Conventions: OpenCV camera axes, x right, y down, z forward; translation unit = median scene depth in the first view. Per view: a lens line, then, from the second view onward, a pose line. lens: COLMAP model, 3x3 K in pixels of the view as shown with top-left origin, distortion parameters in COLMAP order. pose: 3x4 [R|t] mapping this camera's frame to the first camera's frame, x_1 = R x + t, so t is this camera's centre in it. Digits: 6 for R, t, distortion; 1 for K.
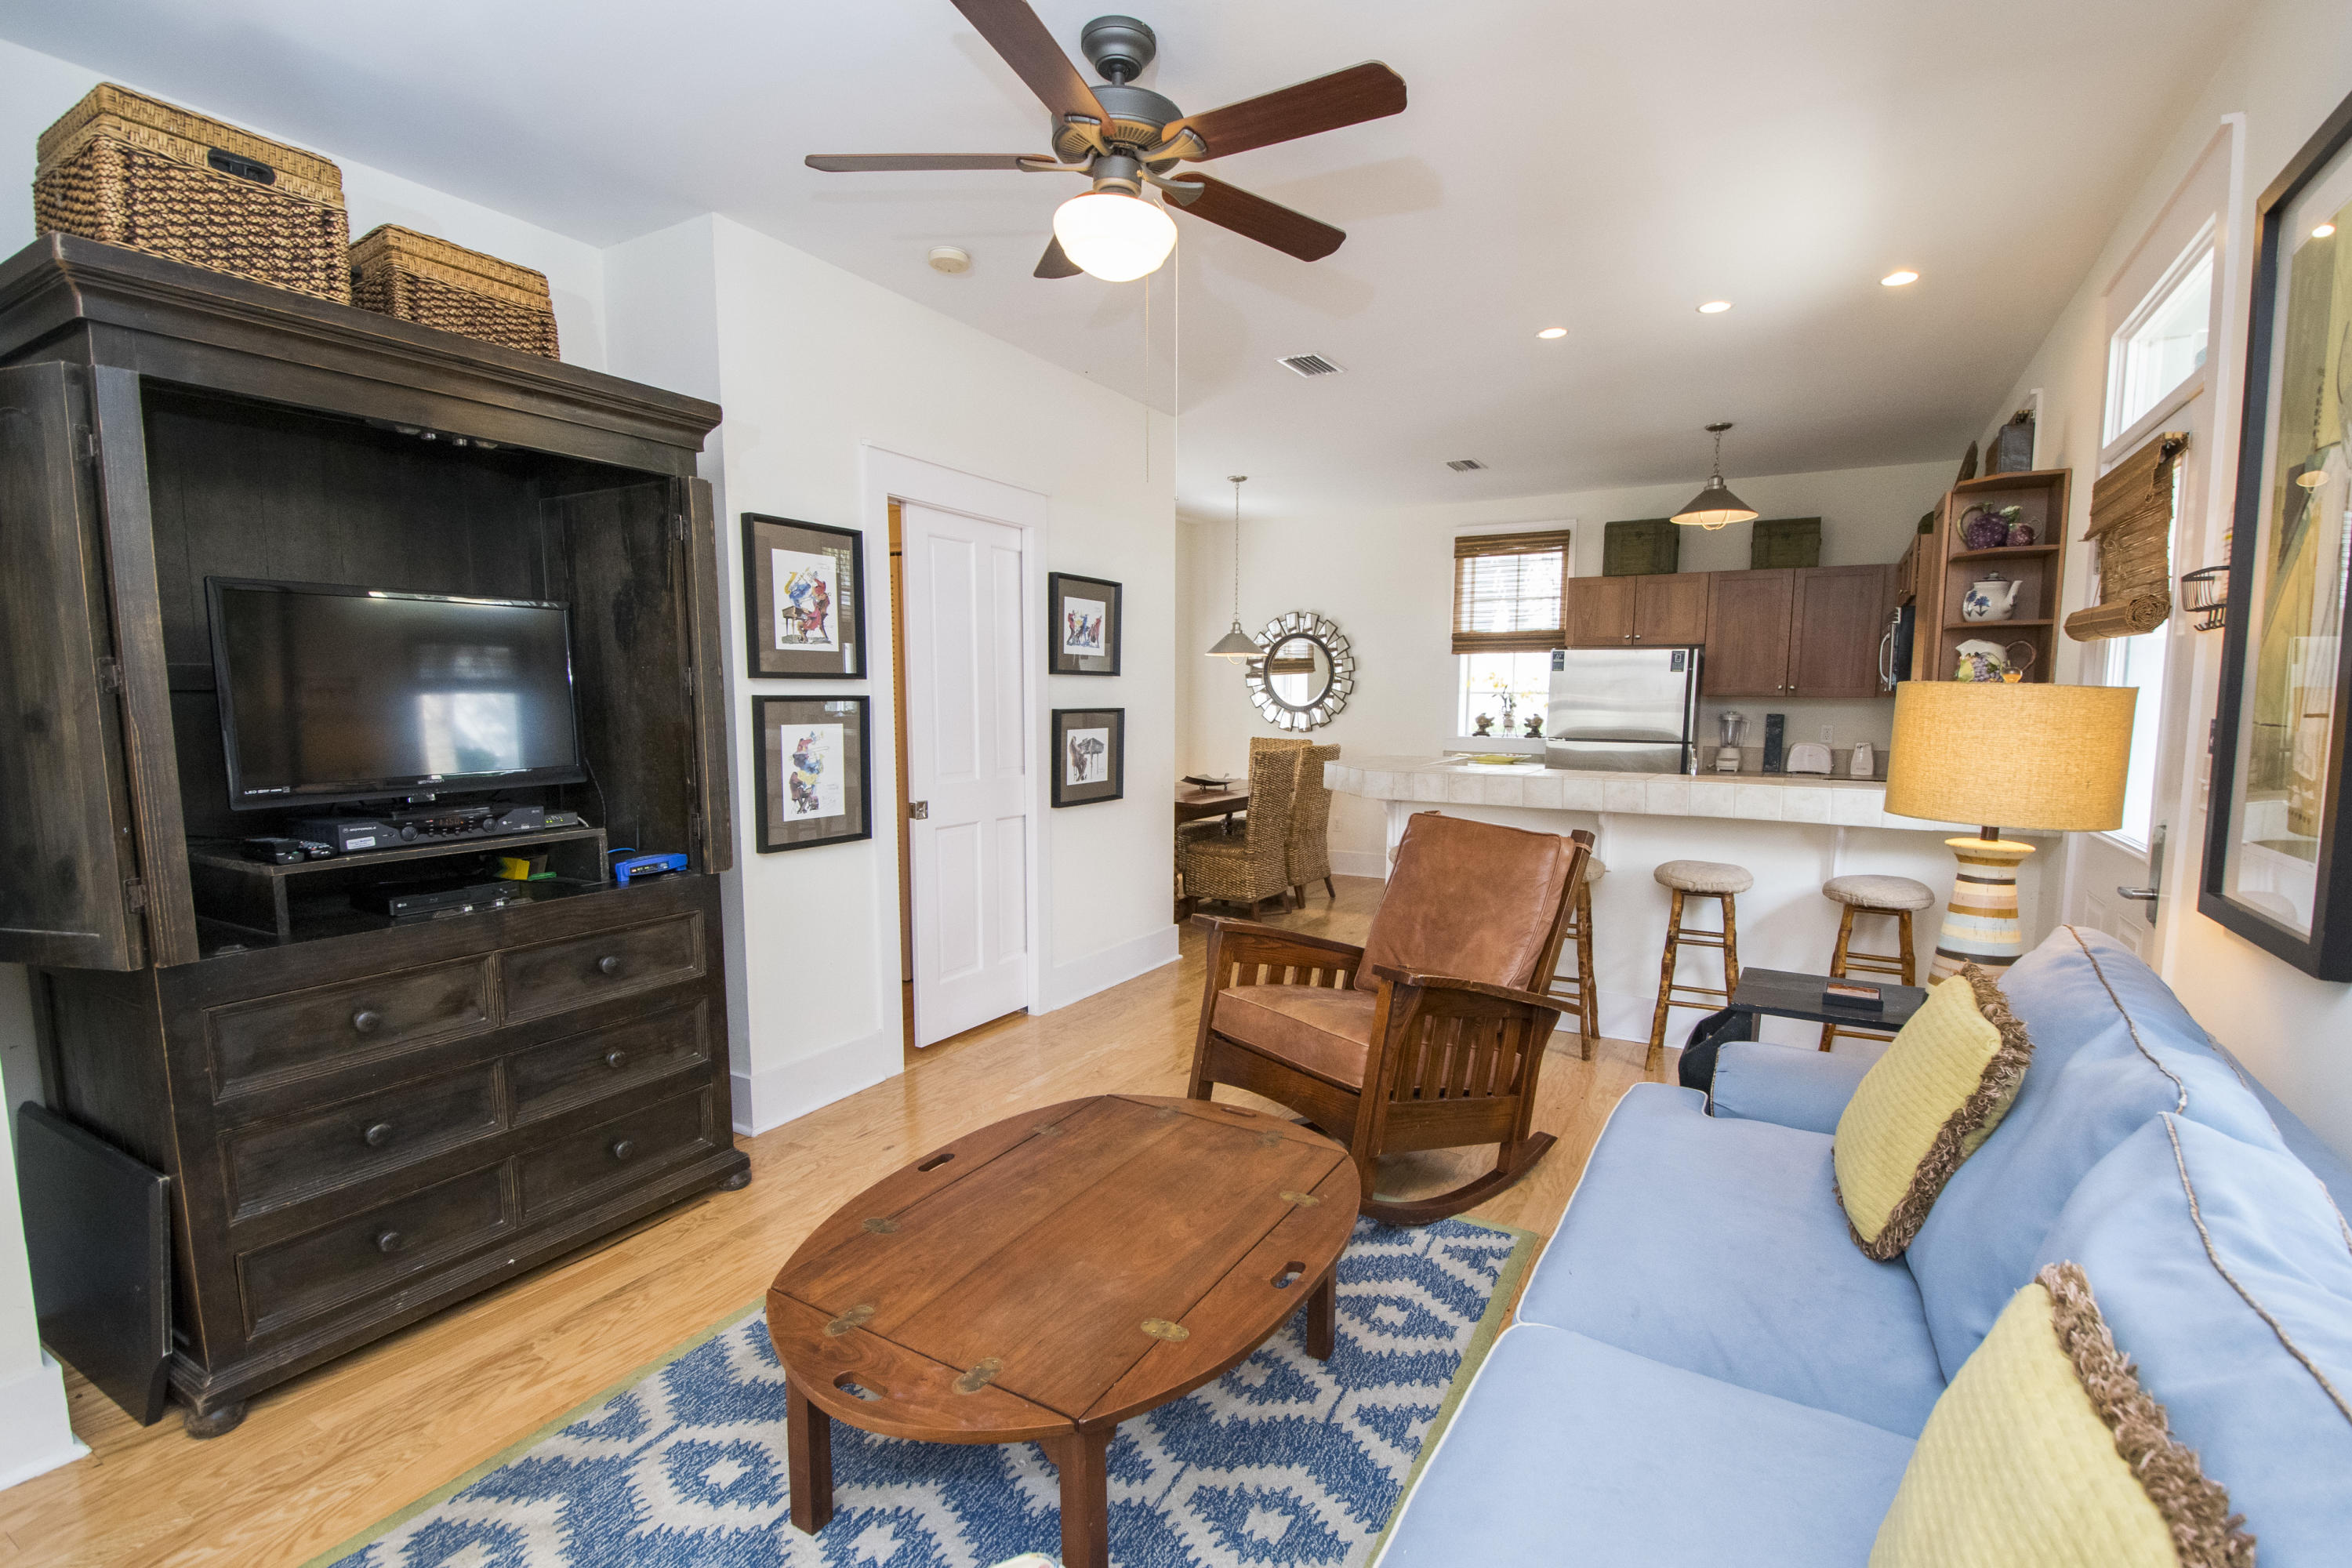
lens RADIAL K [[1069.5, 0, 1219.2], [0, 1069.5, 807.1], [0, 0, 1]] dist [0.012522, -0.021868]
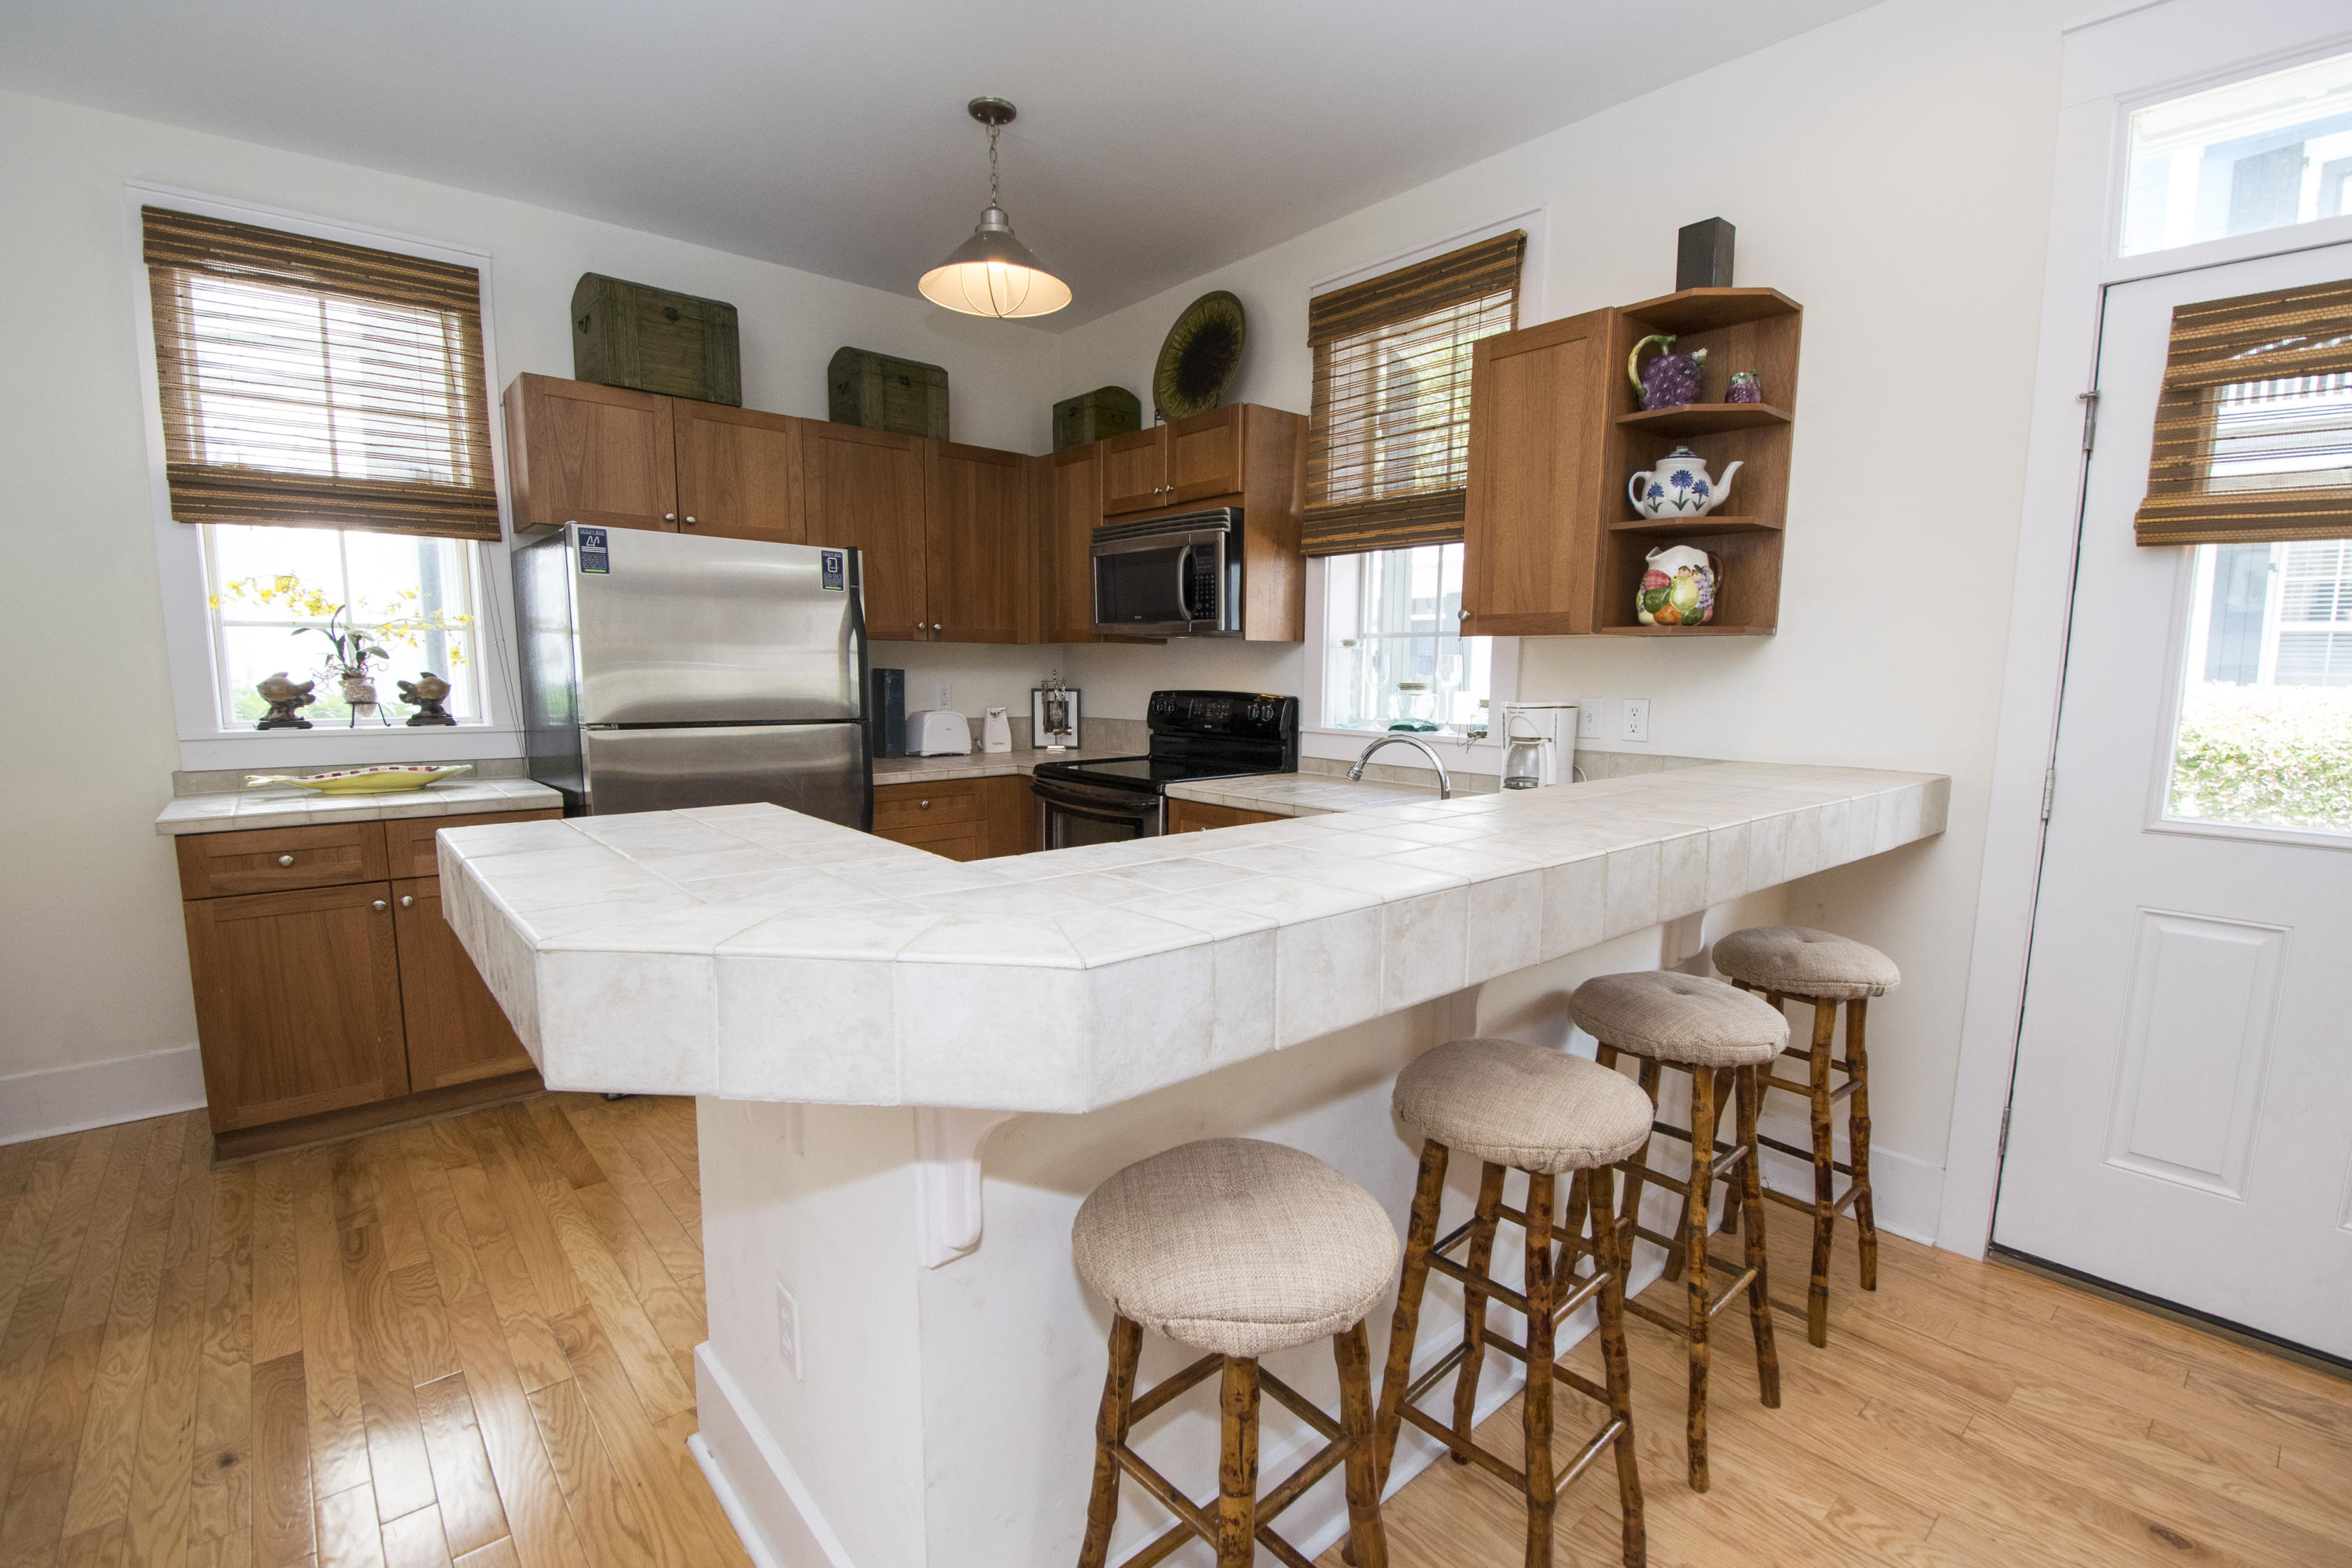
lens RADIAL K [[1050.3, 0, 1198.2], [0, 1050.3, 810.5], [0, 0, 1]] dist [0.011650, -0.020327]
pose [[0.345736, -0.135826, 0.928449, -0.031154], [0.092988, 0.989557, 0.110139, -0.104038], [-0.933713, 0.048255, 0.354756, 1.169181]]
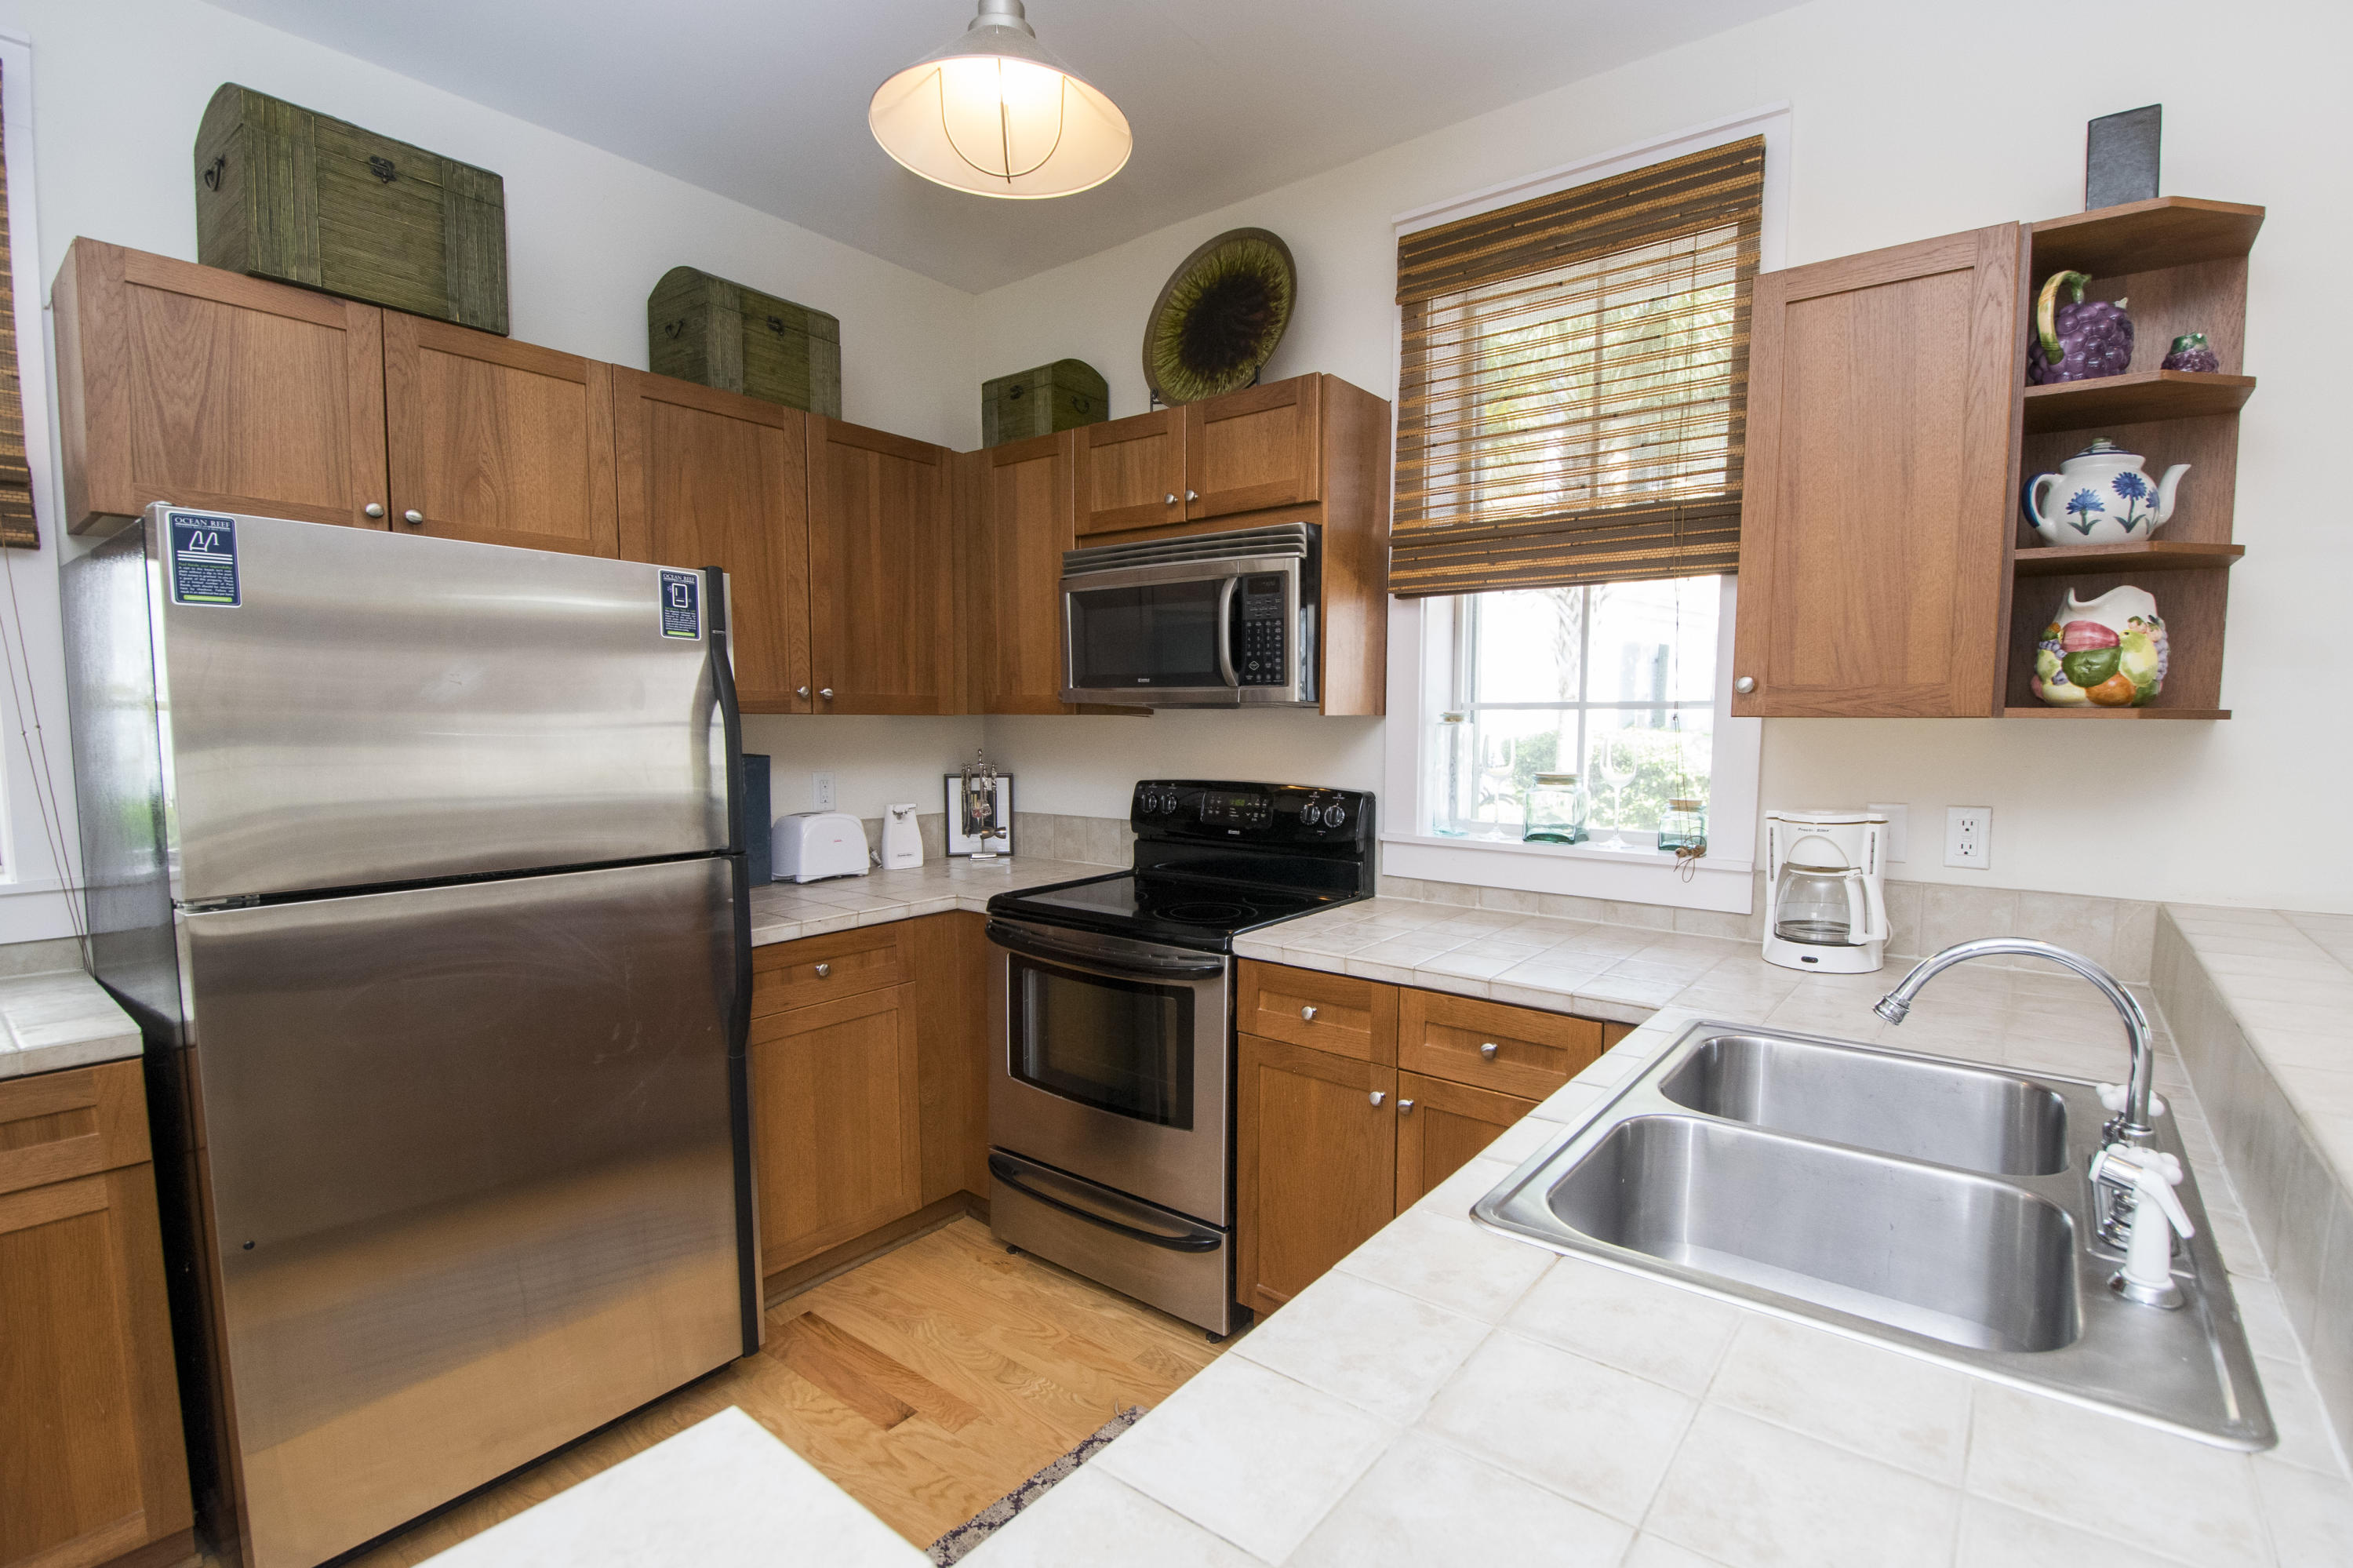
lens RADIAL K [[1070.0, 0, 1219.7], [0, 1070.0, 807.1], [0, 0, 1]] dist [0.012522, -0.021868]
pose [[0.148844, -0.095018, 0.984285, 0.233978], [0.101229, 0.991608, 0.080417, -0.154460], [-0.983666, 0.087668, 0.157213, 1.440190]]
